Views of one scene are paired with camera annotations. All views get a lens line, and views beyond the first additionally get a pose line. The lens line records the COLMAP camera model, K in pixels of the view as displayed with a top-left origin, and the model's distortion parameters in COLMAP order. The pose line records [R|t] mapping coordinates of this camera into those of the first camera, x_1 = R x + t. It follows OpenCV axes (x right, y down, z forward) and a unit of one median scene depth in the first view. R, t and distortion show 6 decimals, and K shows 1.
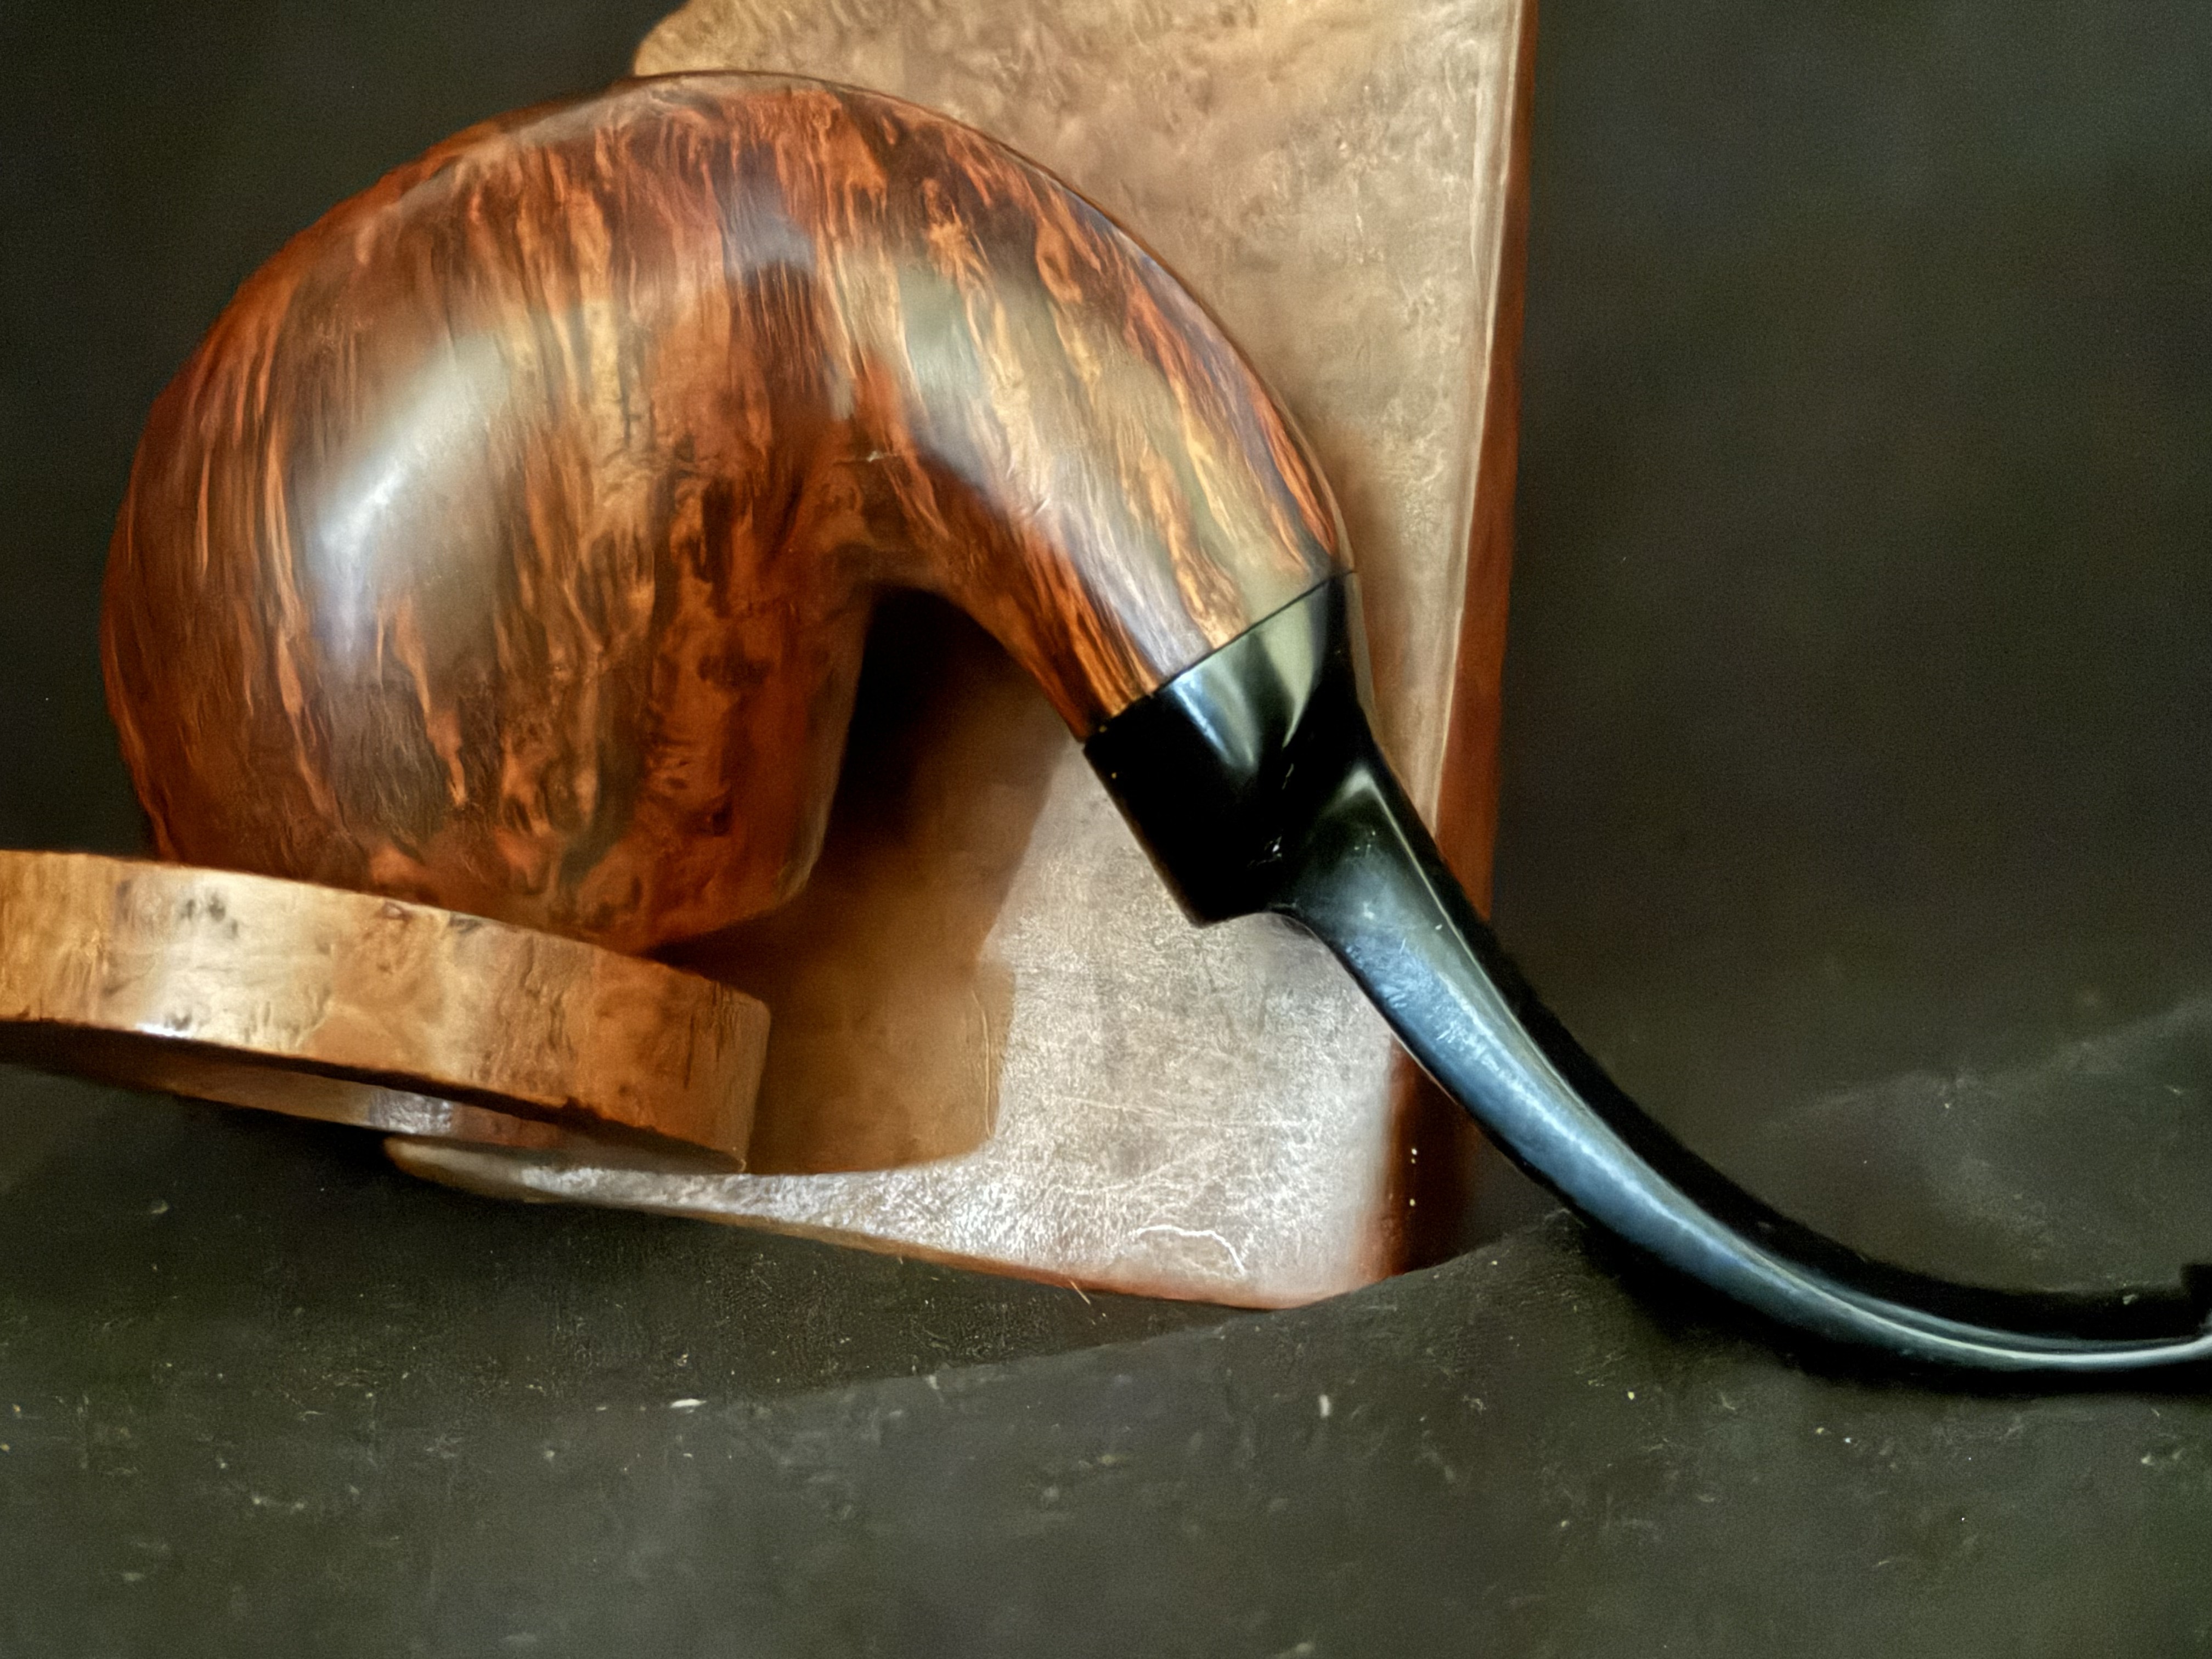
lens RADIAL K [[4329.5, 0, 1098.7], [0, 4329.5, 823.4], [0, 0, 1]] dist [0.196888, 0.000000]
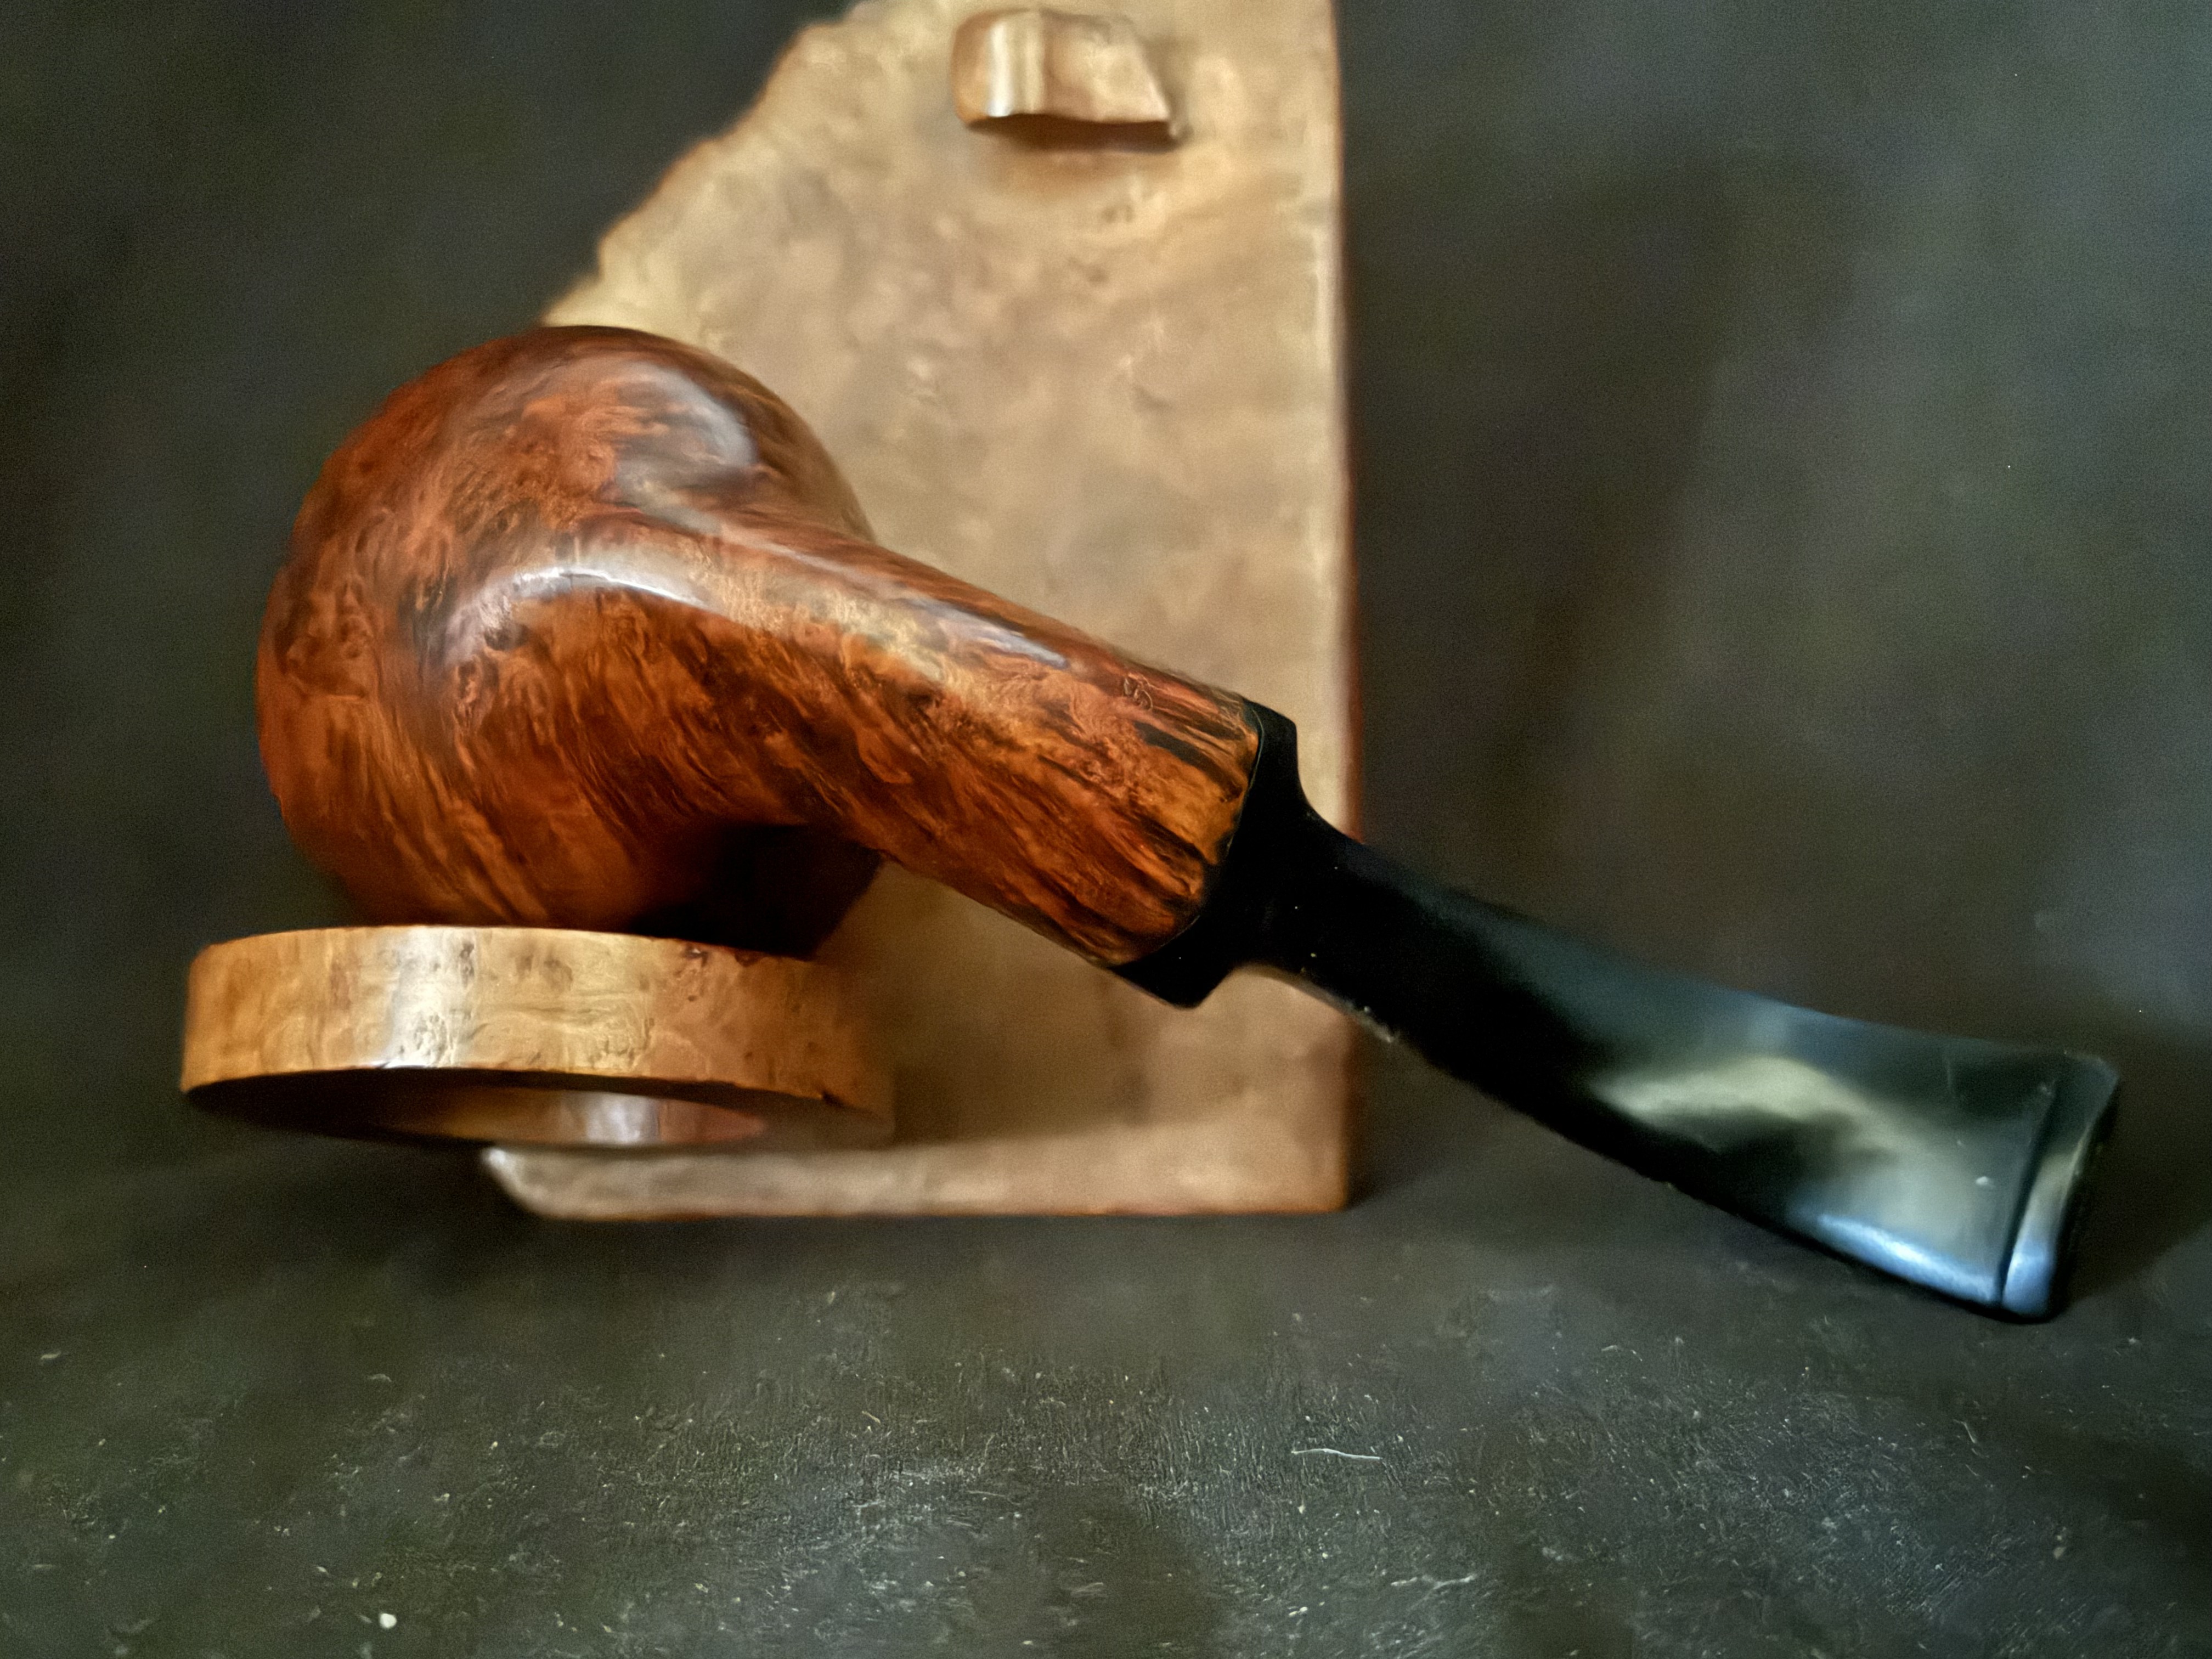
lens RADIAL K [[3363.6, 0, 1092.4], [0, 3363.6, 831.3], [0, 0, 1]] dist [0.087125, 0.000000]
pose [[0.951746, -0.065414, 0.299836, -0.322360], [0.067556, 0.997710, 0.003228, -0.008475], [-0.299360, 0.017183, 0.953985, 0.068314]]
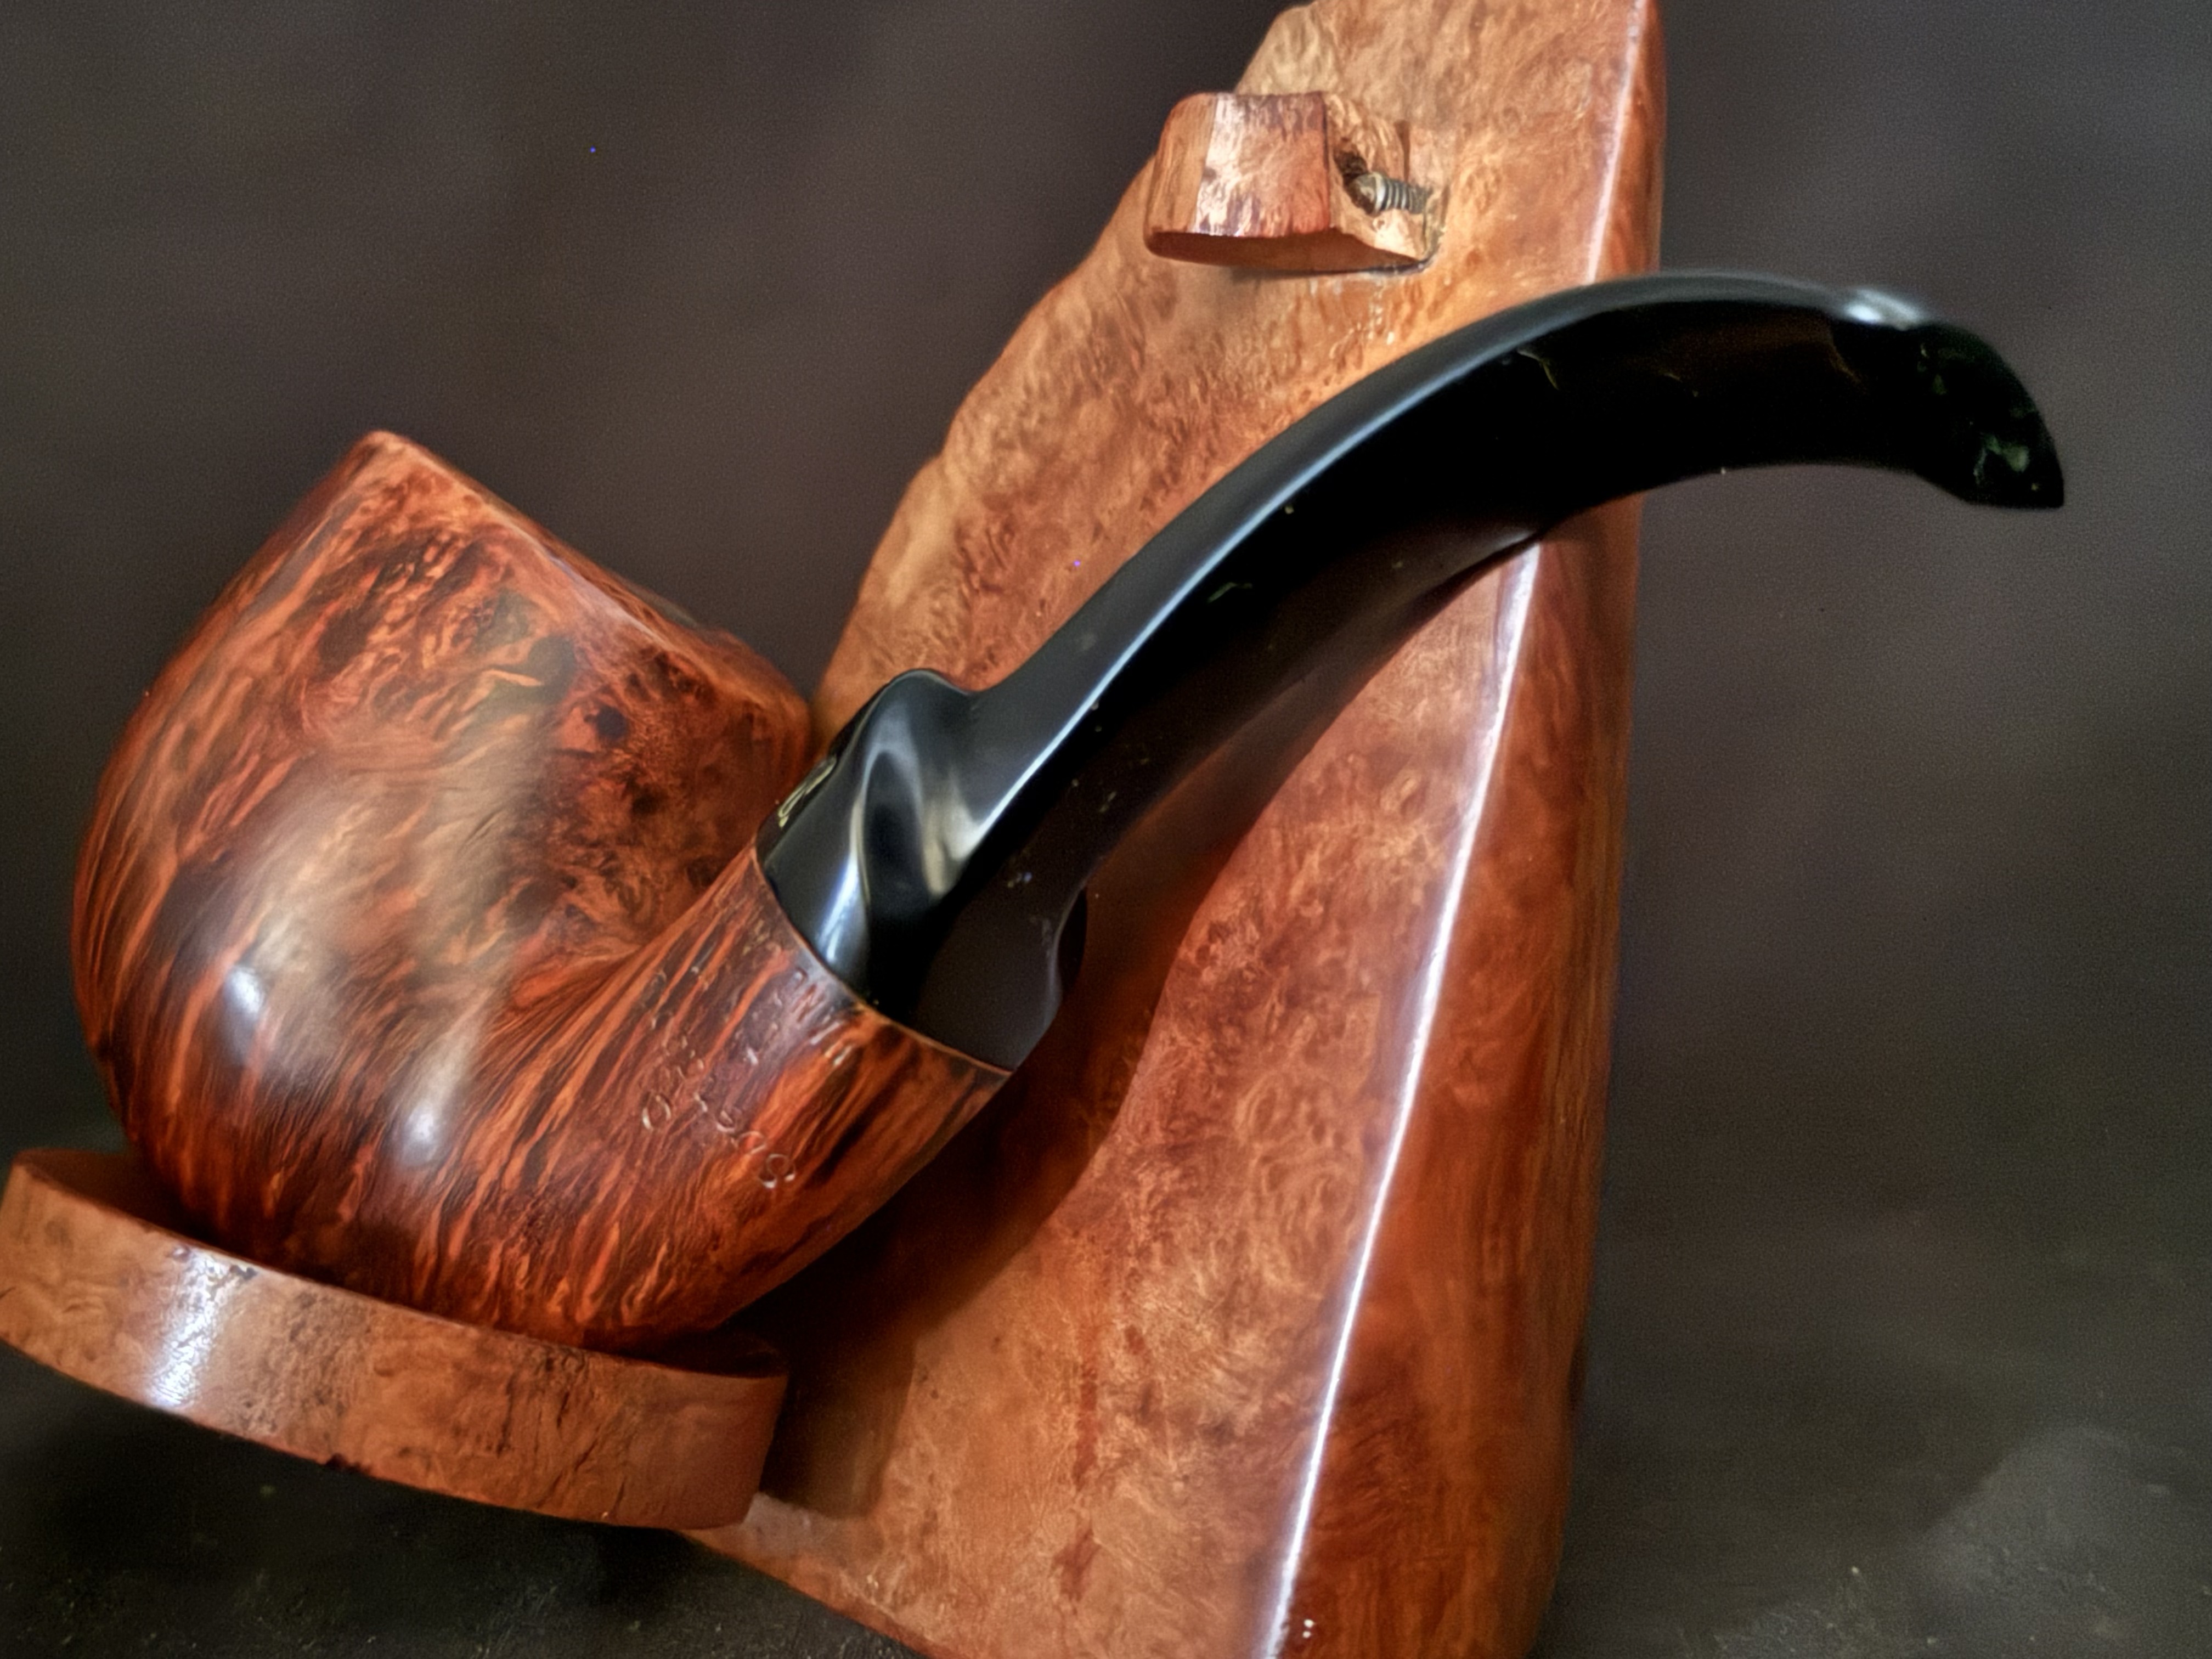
lens RADIAL K [[3202.0, 0, 1117.4], [0, 3202.0, 839.3], [0, 0, 1]] dist [0.094673, 0.000000]
pose [[0.835896, 0.040266, -0.547409, 0.423320], [-0.062157, 0.997834, -0.021515, -0.072434], [0.545357, 0.052009, 0.836589, 0.454578]]
